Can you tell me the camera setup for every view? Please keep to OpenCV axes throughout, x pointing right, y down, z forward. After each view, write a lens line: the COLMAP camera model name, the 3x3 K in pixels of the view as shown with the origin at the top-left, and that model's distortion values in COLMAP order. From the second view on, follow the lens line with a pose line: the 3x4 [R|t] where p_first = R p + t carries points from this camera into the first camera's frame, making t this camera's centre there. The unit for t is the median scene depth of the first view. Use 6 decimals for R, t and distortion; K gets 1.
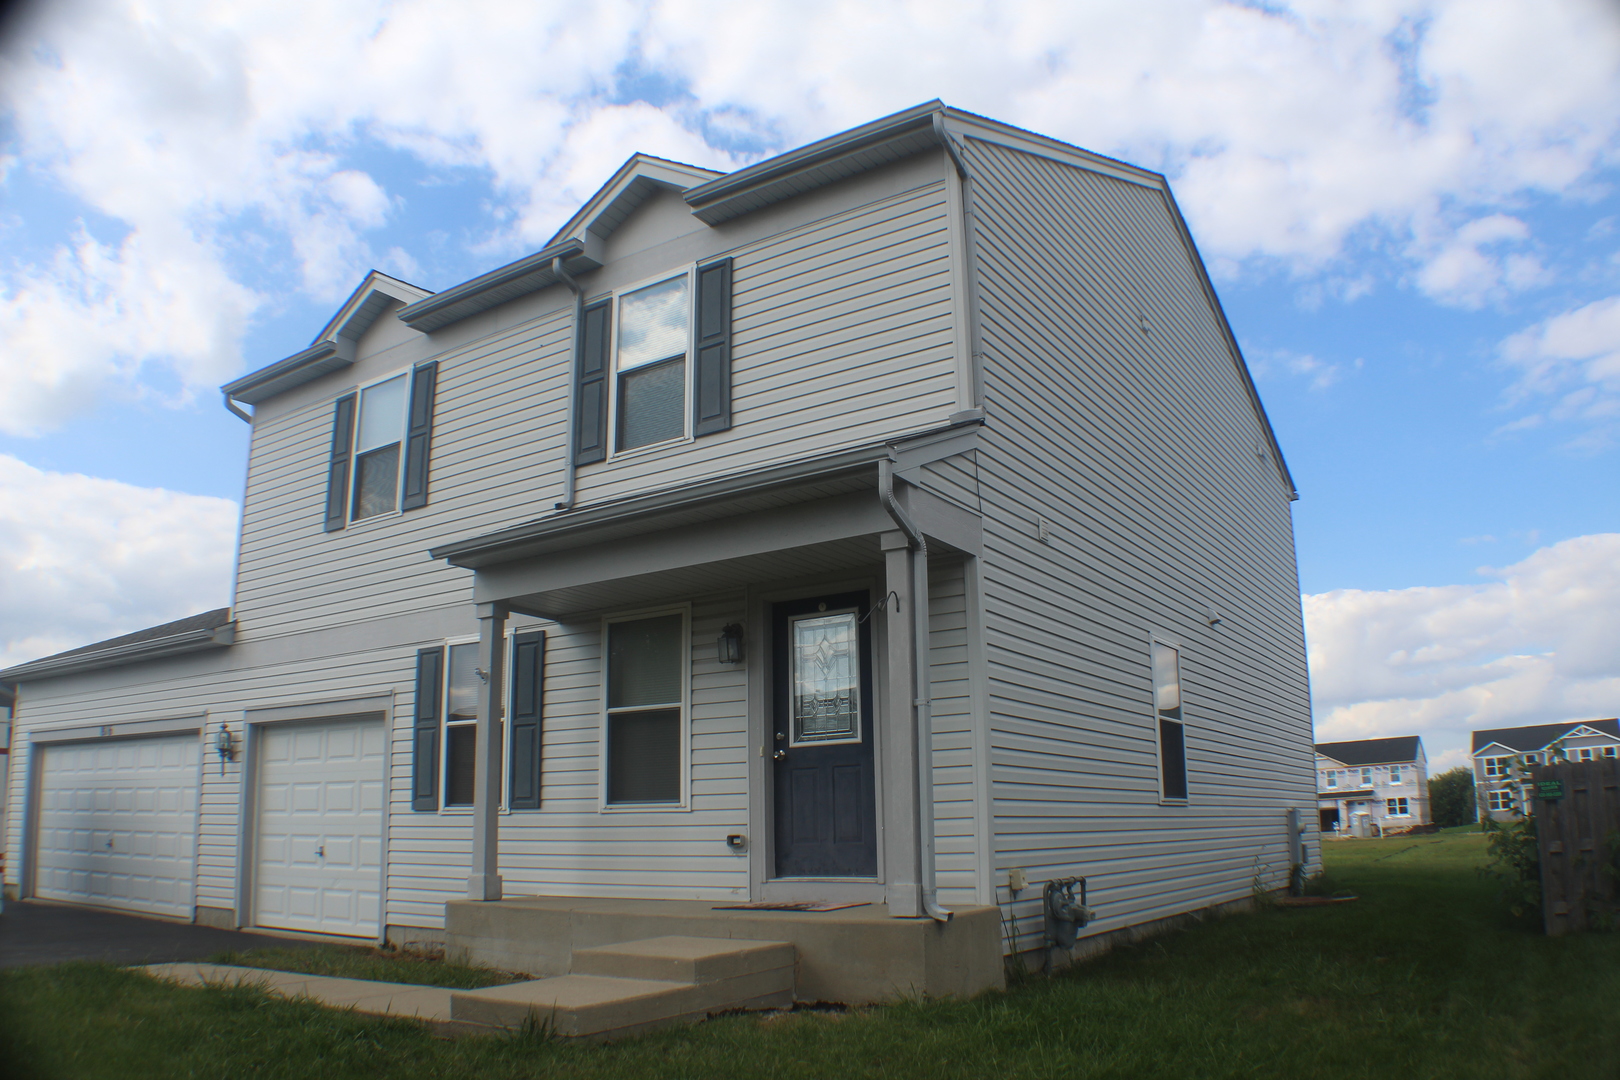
lens RADIAL K [[1221.4, 0, 810.0], [0, 1221.4, 540.0], [0, 0, 1]] dist [-0.220503, 0.075224]
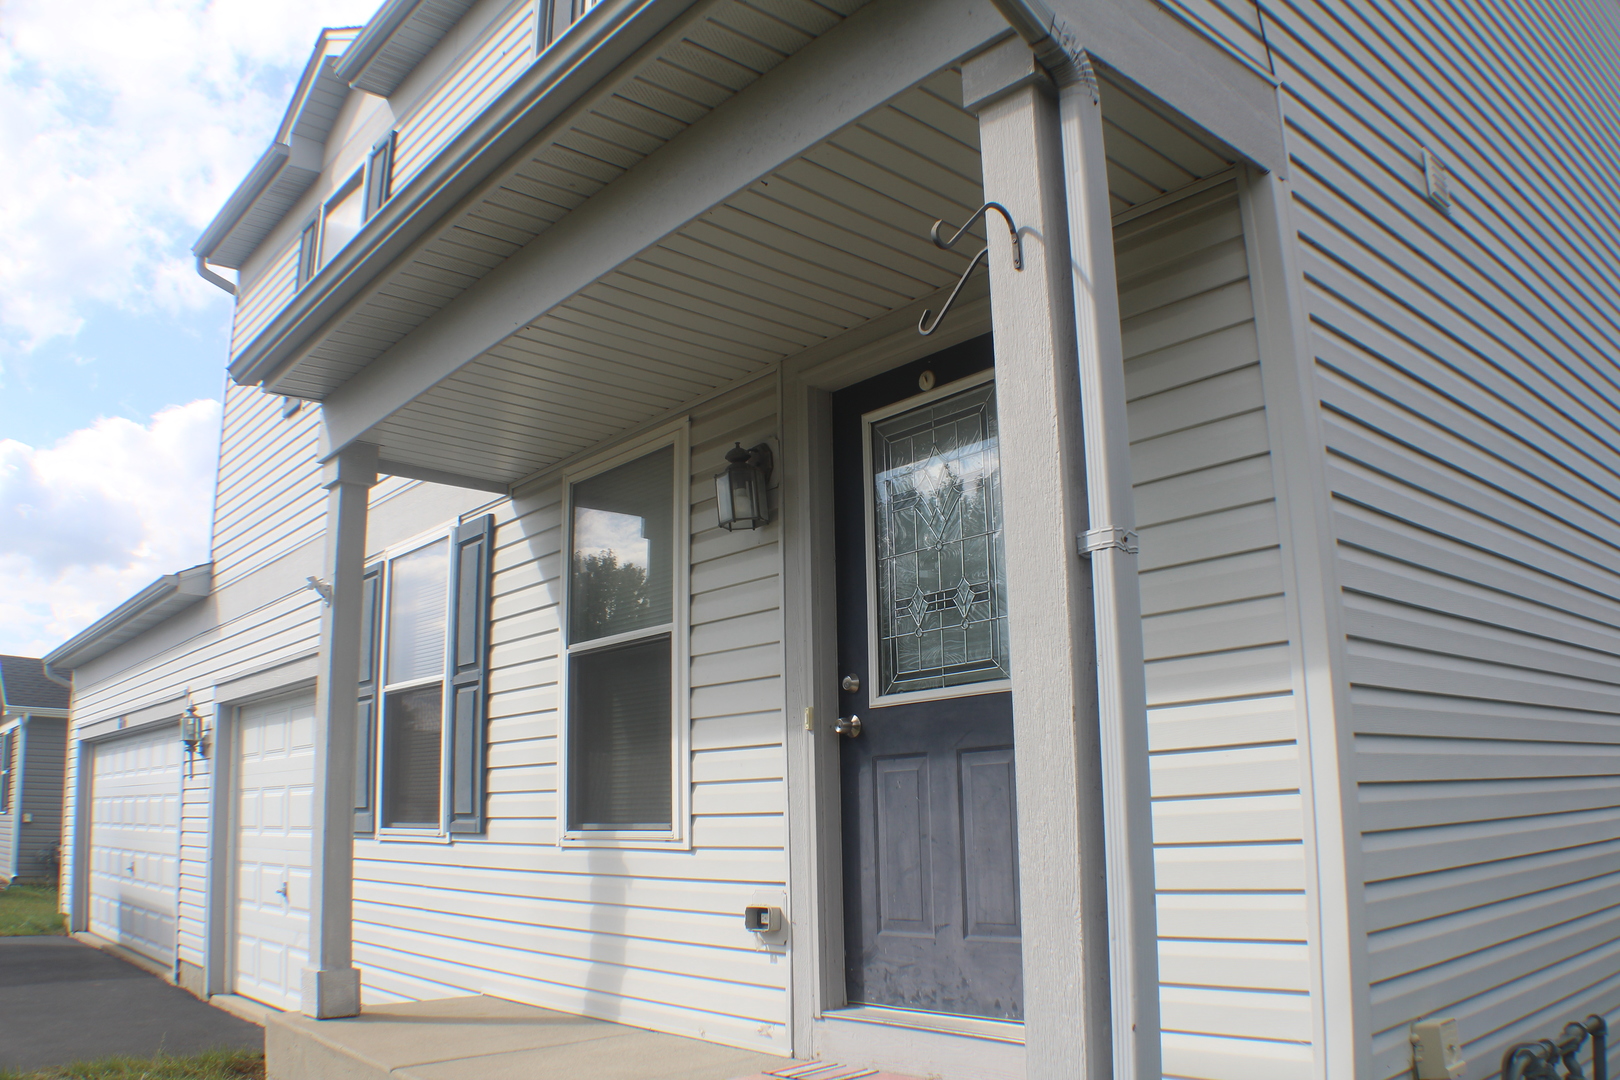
lens RADIAL K [[1278.1, 0, 810.0], [0, 1278.1, 540.0], [0, 0, 1]] dist [-0.185693, 0.005447]
pose [[0.965071, -0.060321, -0.254951, 0.074107], [0.067920, 0.997468, 0.021099, 0.088734], [0.253033, -0.037679, 0.966724, 0.494255]]
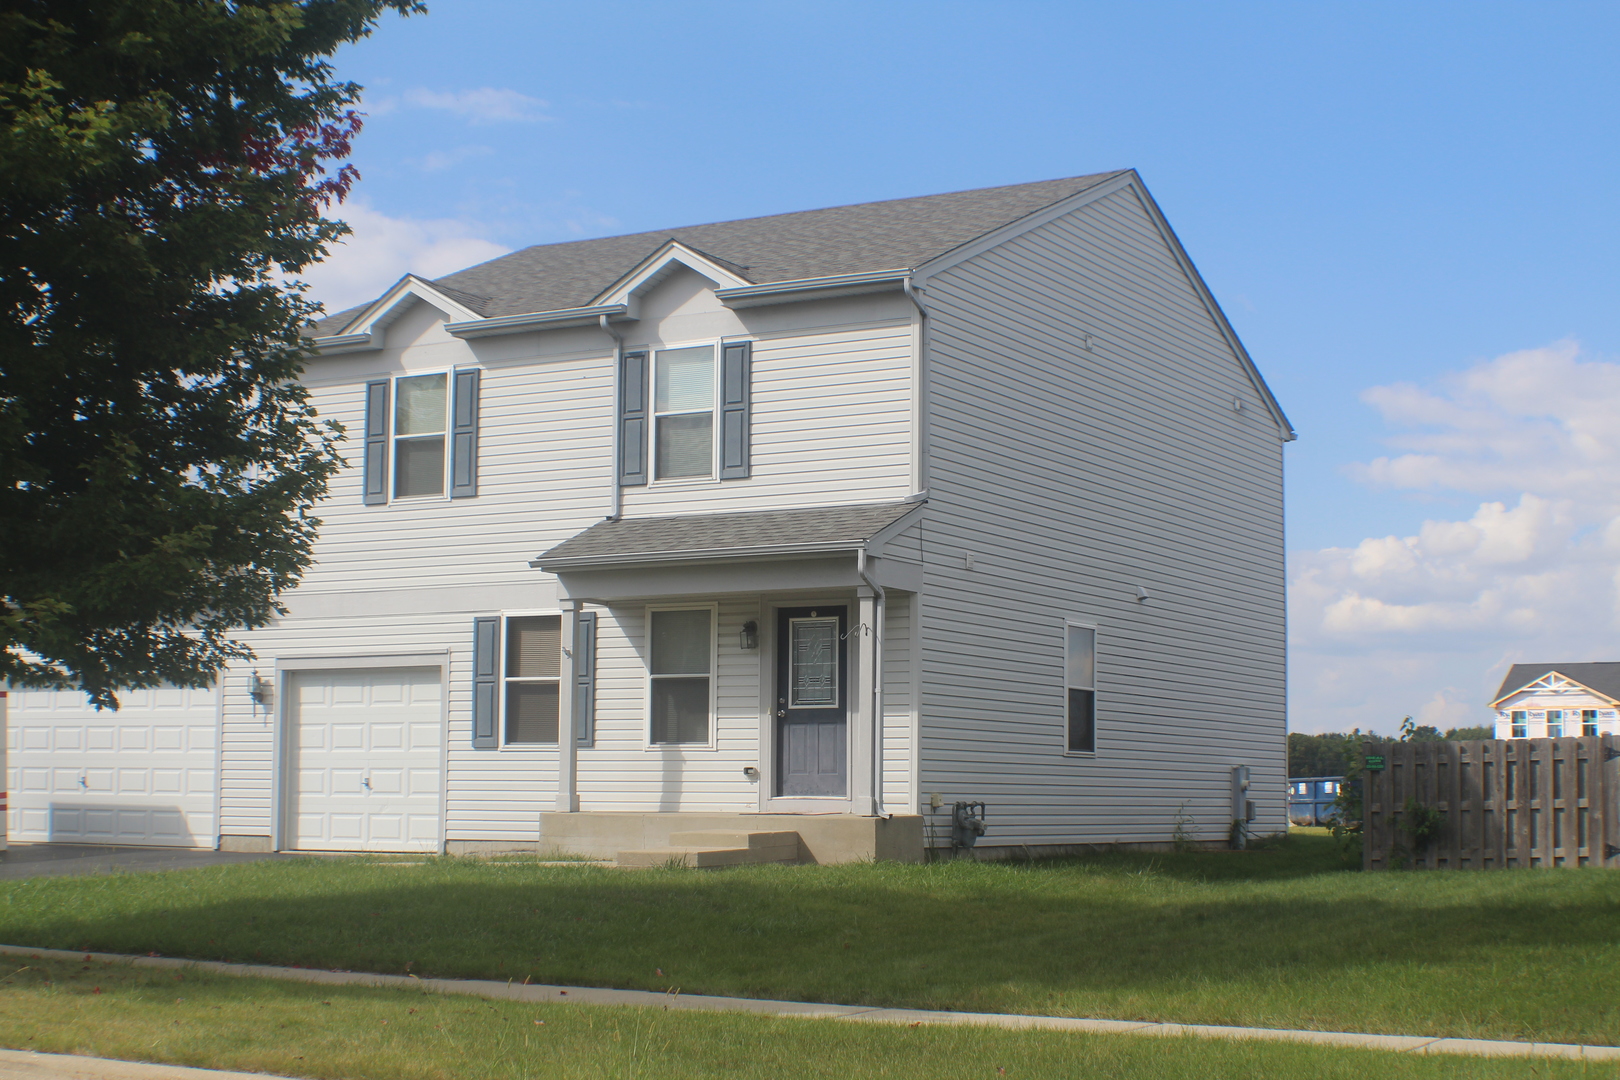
lens RADIAL K [[2410.3, 0, 810.0], [0, 2410.3, 540.0], [0, 0, 1]] dist [-0.195420, -0.042042]
pose [[0.997924, 0.028323, 0.057835, -0.147821], [-0.035973, 0.990080, 0.135825, -0.383800], [-0.053415, -0.137623, 0.989043, -1.664696]]
